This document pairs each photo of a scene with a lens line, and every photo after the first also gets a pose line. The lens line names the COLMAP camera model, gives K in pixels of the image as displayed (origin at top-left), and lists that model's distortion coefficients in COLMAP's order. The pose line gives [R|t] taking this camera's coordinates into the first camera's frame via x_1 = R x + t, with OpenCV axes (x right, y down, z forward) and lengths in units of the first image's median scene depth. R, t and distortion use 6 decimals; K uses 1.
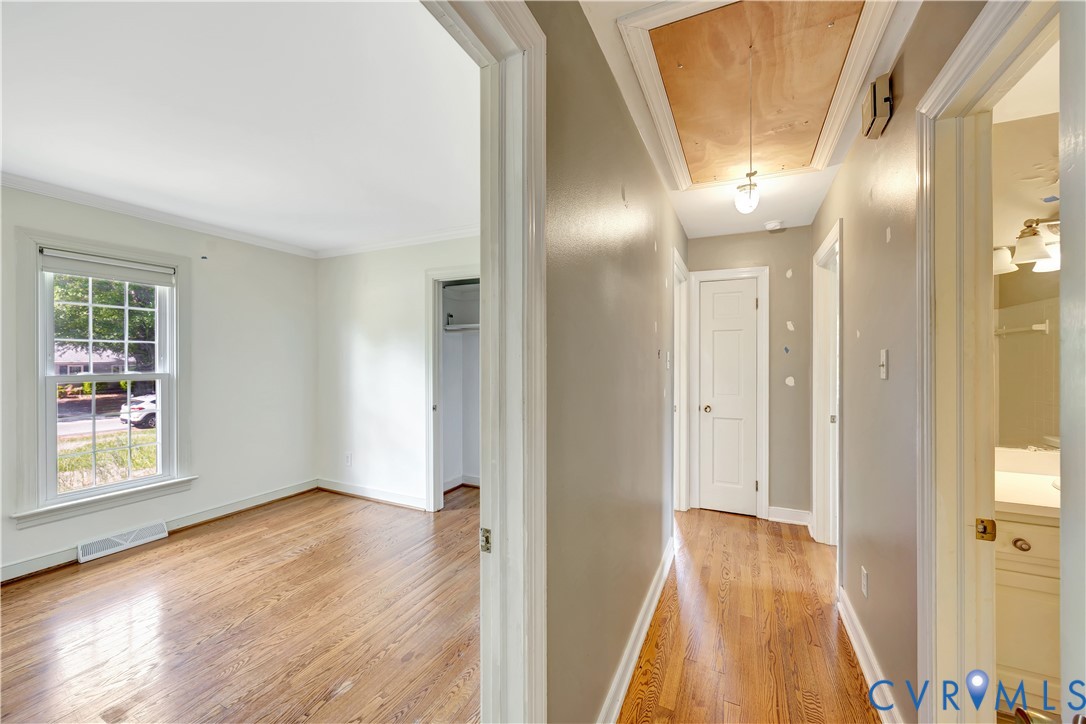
lens RADIAL K [[414.7, 0, 549.4], [0, 414.7, 364.9], [0, 0, 1]] dist [-0.009391, 0.001131]
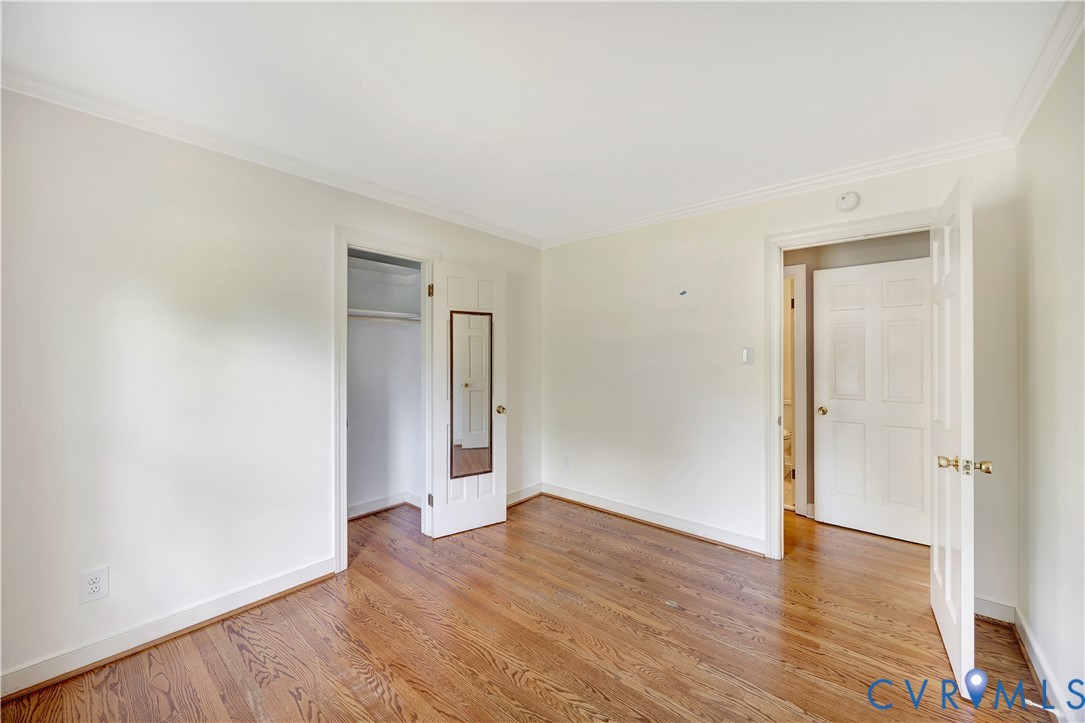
lens RADIAL K [[414.3, 0, 547.7], [0, 414.3, 359.3], [0, 0, 1]] dist [-0.009391, 0.001131]
pose [[0.260686, -0.007820, 0.965392, -1.030993], [0.011377, 0.999923, 0.005028, -0.004303], [-0.965356, 0.009673, 0.260755, 0.569551]]
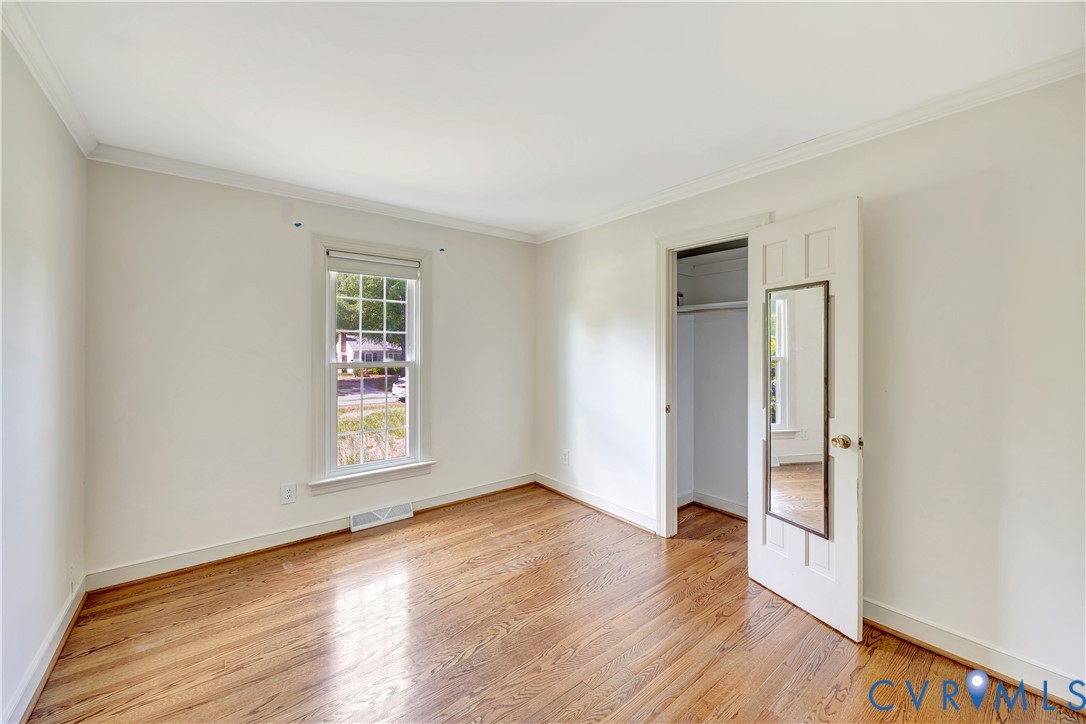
lens RADIAL K [[414.7, 0, 537.7], [0, 414.7, 359.1], [0, 0, 1]] dist [-0.009391, 0.001131]
pose [[0.889745, 0.011538, -0.456313, -0.164339], [-0.006285, 0.999895, 0.013027, -0.001688], [0.456415, -0.008723, 0.889724, 0.204961]]
